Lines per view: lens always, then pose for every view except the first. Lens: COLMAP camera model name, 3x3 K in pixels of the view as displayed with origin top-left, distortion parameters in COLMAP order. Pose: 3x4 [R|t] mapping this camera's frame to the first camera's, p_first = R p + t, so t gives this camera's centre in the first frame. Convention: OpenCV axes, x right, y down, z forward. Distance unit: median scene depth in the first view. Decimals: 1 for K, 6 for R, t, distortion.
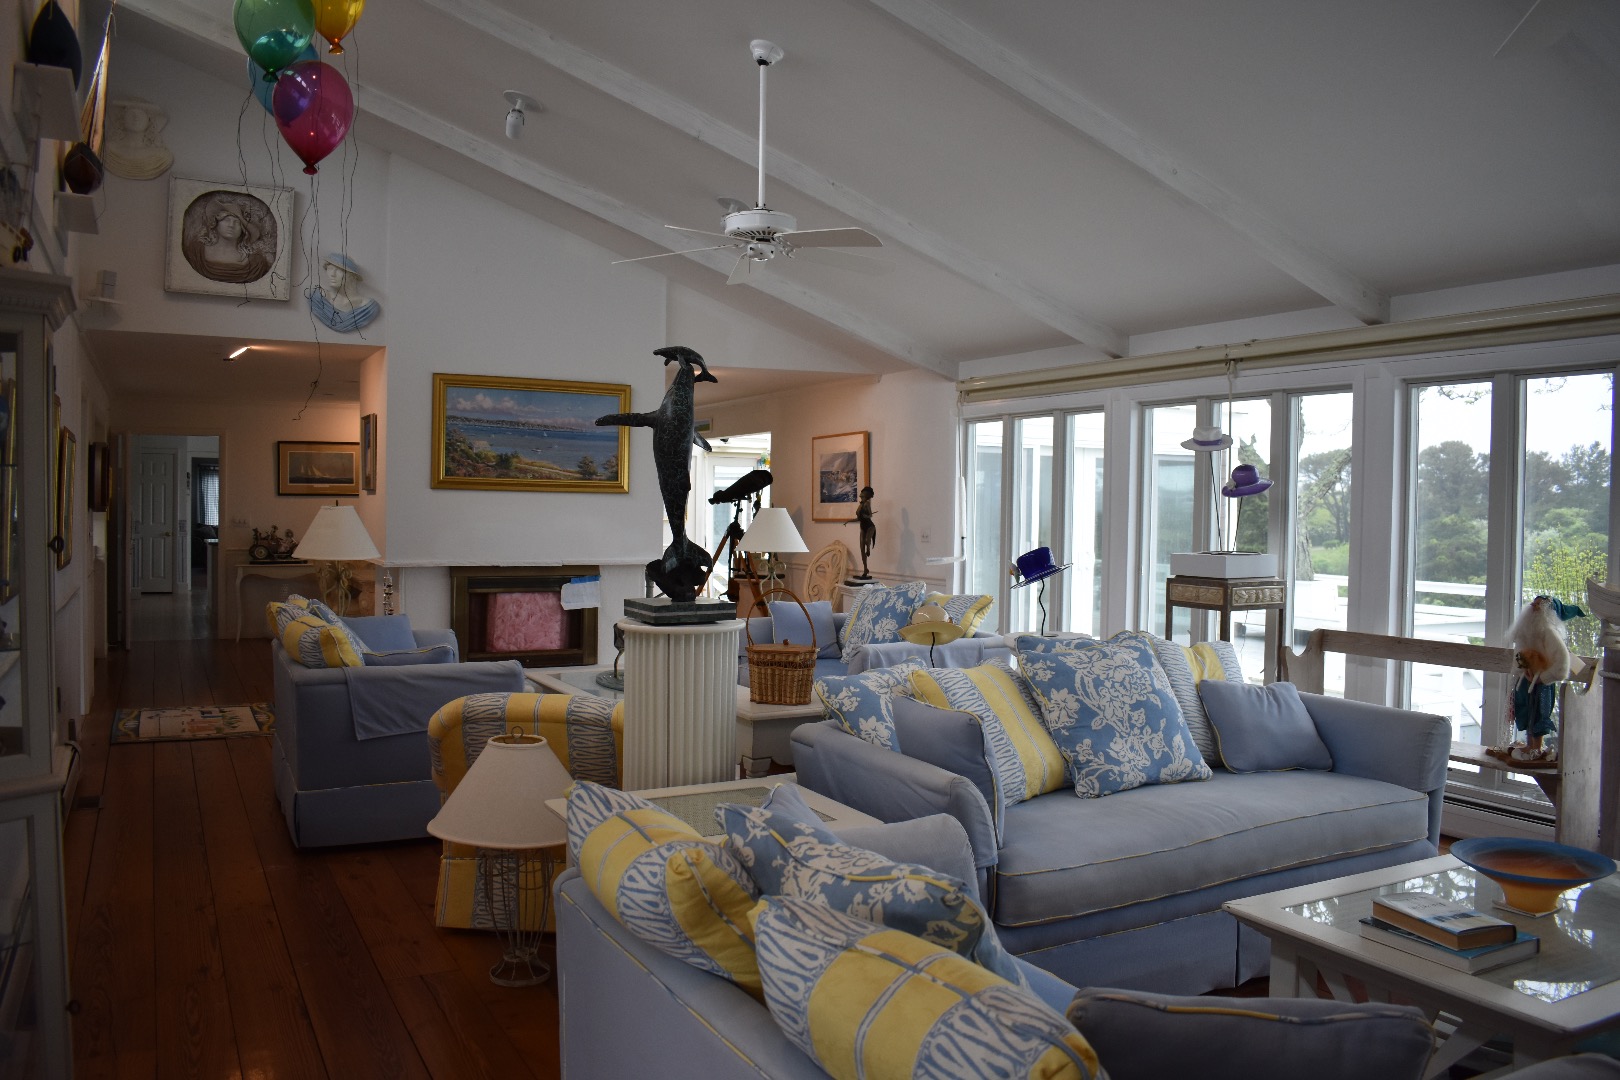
lens RADIAL K [[1274.8, 0, 822.0], [0, 1274.8, 547.1], [0, 0, 1]] dist [-0.063179, -0.011849]
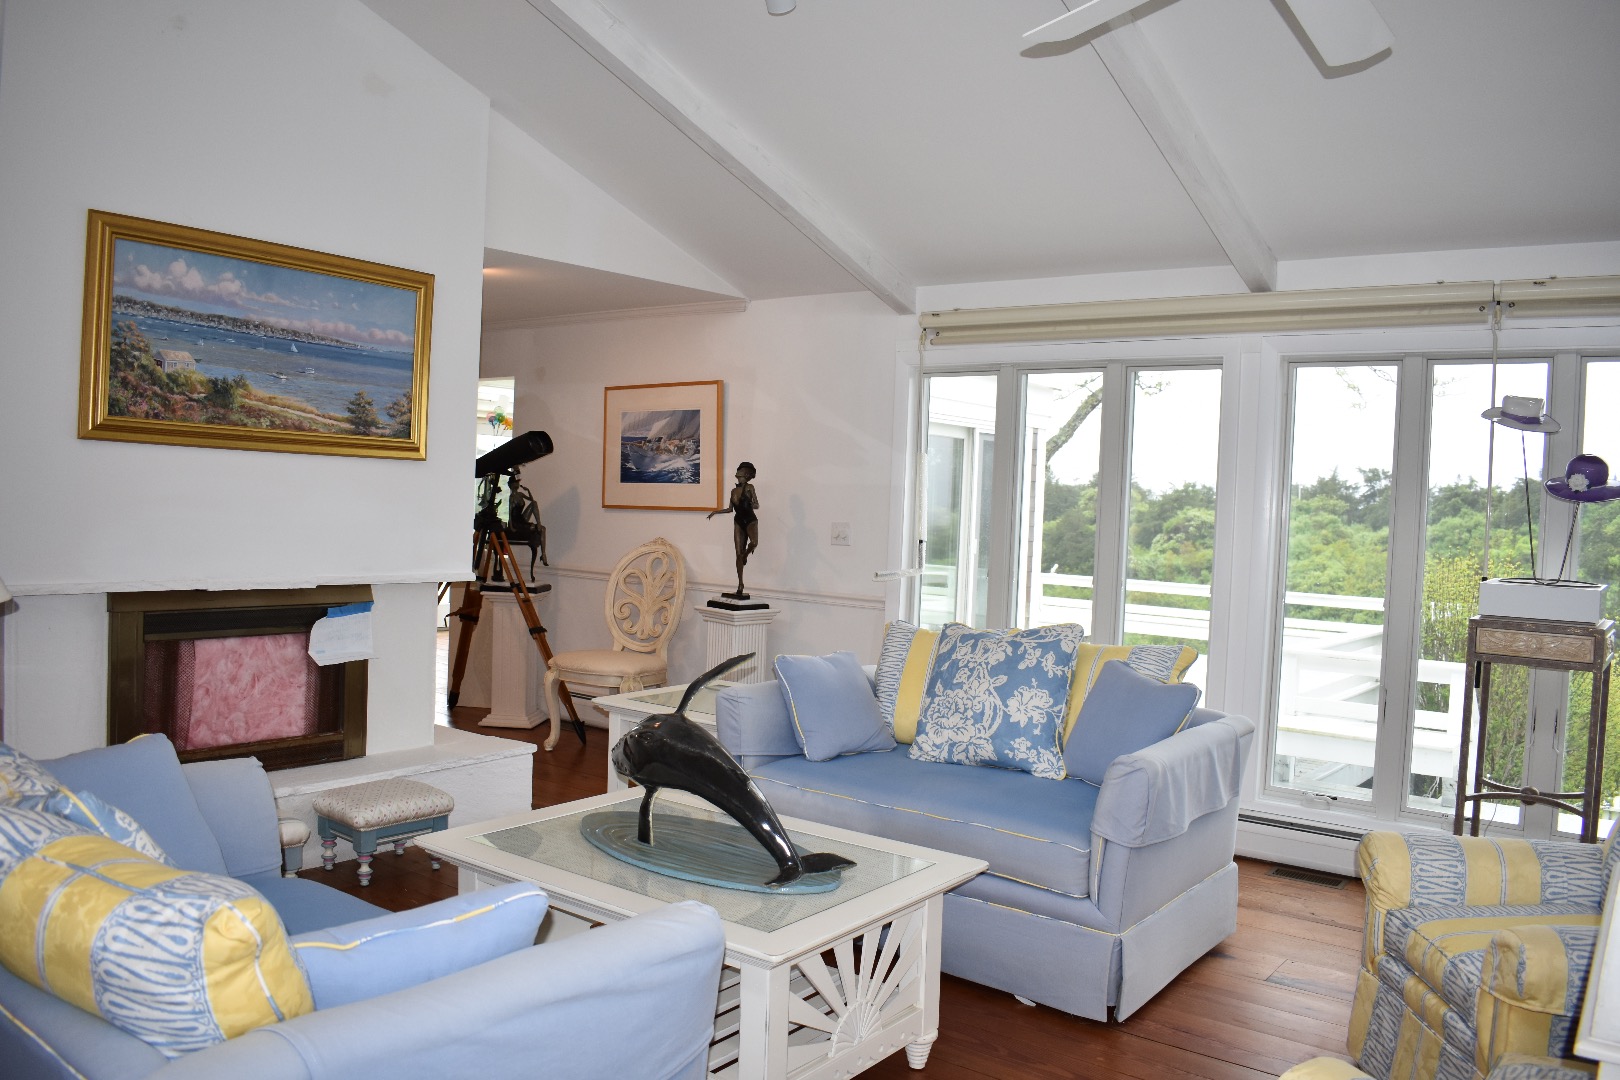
lens RADIAL K [[1274.8, 0, 796.9], [0, 1274.8, 537.9], [0, 0, 1]] dist [-0.063179, -0.011849]
pose [[0.911457, 0.010143, 0.411270, -0.239081], [-0.014703, 0.999861, 0.007924, -0.014206], [-0.411132, -0.013269, 0.911479, 0.409074]]
